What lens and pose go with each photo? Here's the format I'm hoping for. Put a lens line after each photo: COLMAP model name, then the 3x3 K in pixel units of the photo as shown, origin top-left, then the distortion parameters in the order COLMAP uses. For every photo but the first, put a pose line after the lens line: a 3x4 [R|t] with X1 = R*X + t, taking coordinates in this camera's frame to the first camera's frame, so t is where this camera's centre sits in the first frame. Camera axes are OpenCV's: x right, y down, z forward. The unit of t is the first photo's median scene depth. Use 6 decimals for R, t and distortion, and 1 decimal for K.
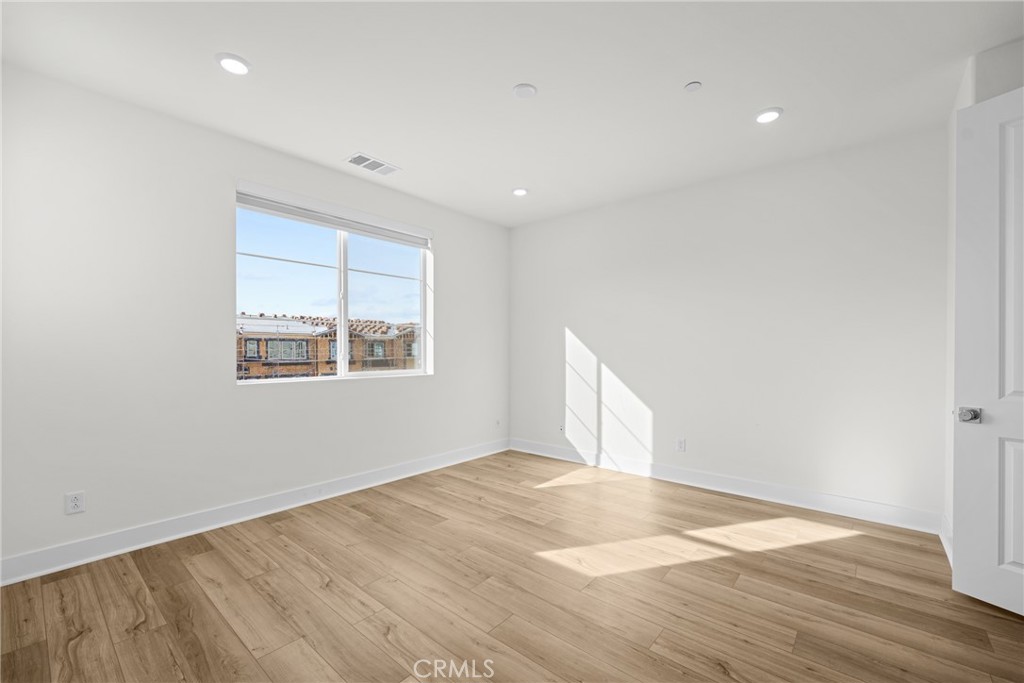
lens RADIAL K [[414.6, 0, 543.7], [0, 414.6, 351.5], [0, 0, 1]] dist [0.003148, -0.000842]
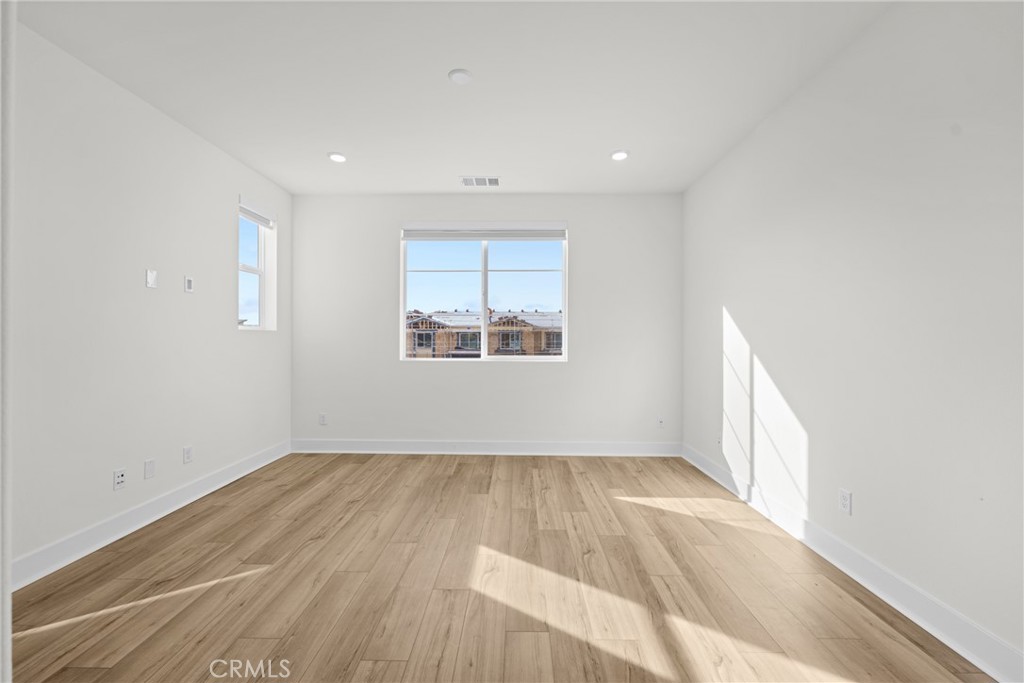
lens RADIAL K [[414.6, 0, 514.9], [0, 414.6, 335.0], [0, 0, 1]] dist [0.003148, -0.000842]
pose [[0.625165, -0.012195, -0.780397, 0.524283], [-0.005474, 0.999785, -0.020009, 0.014269], [0.780473, 0.016781, 0.624964, 0.309223]]
